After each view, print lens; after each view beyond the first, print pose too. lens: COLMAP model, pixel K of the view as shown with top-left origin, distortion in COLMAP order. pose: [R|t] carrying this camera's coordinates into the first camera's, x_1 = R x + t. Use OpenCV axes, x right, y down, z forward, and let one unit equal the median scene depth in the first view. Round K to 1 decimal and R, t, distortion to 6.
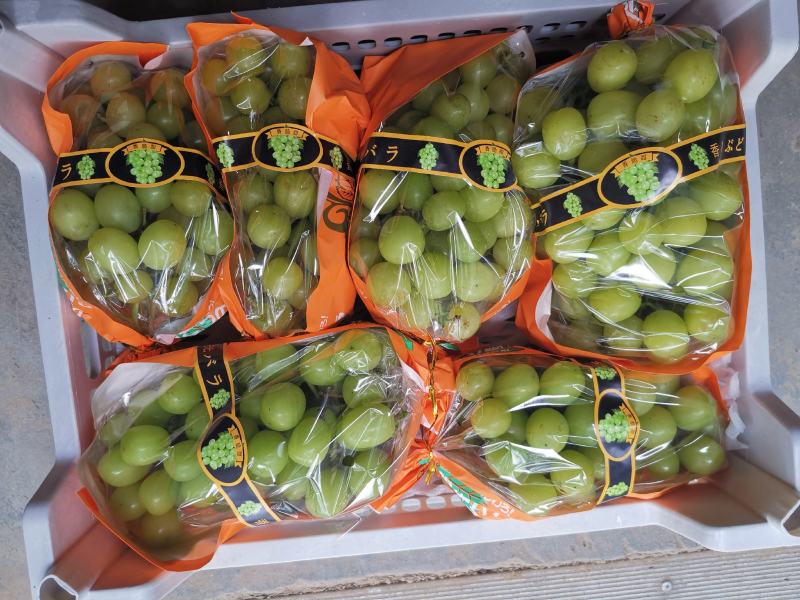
lens RADIAL K [[613.8, 0, 400.0], [0, 613.8, 300.0], [0, 0, 1]] dist [0.078172, -0.117681]
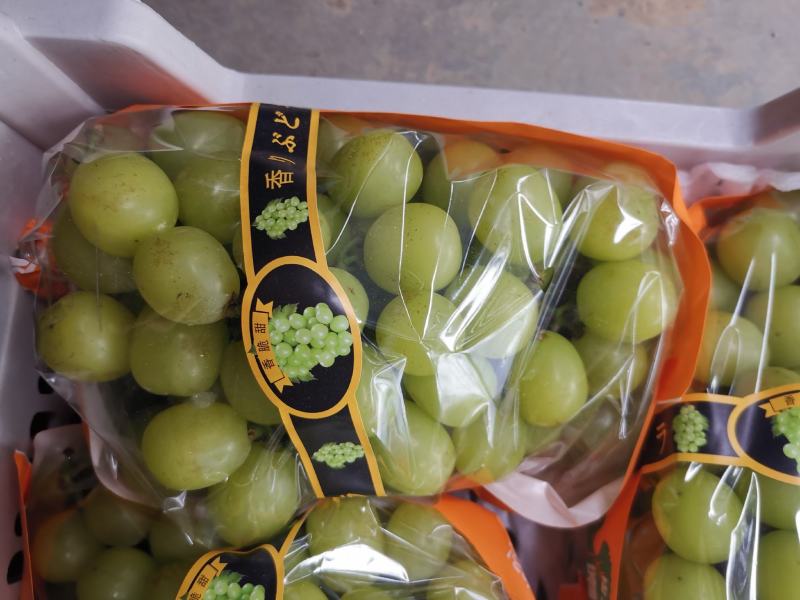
lens RADIAL K [[613.8, 0, 400.0], [0, 613.8, 300.0], [0, 0, 1]] dist [0.078172, -0.117681]
pose [[0.179965, -0.977576, 0.109354, 0.362805], [0.979057, 0.167252, -0.116080, -0.071538], [0.095187, 0.127954, 0.987202, 0.519316]]
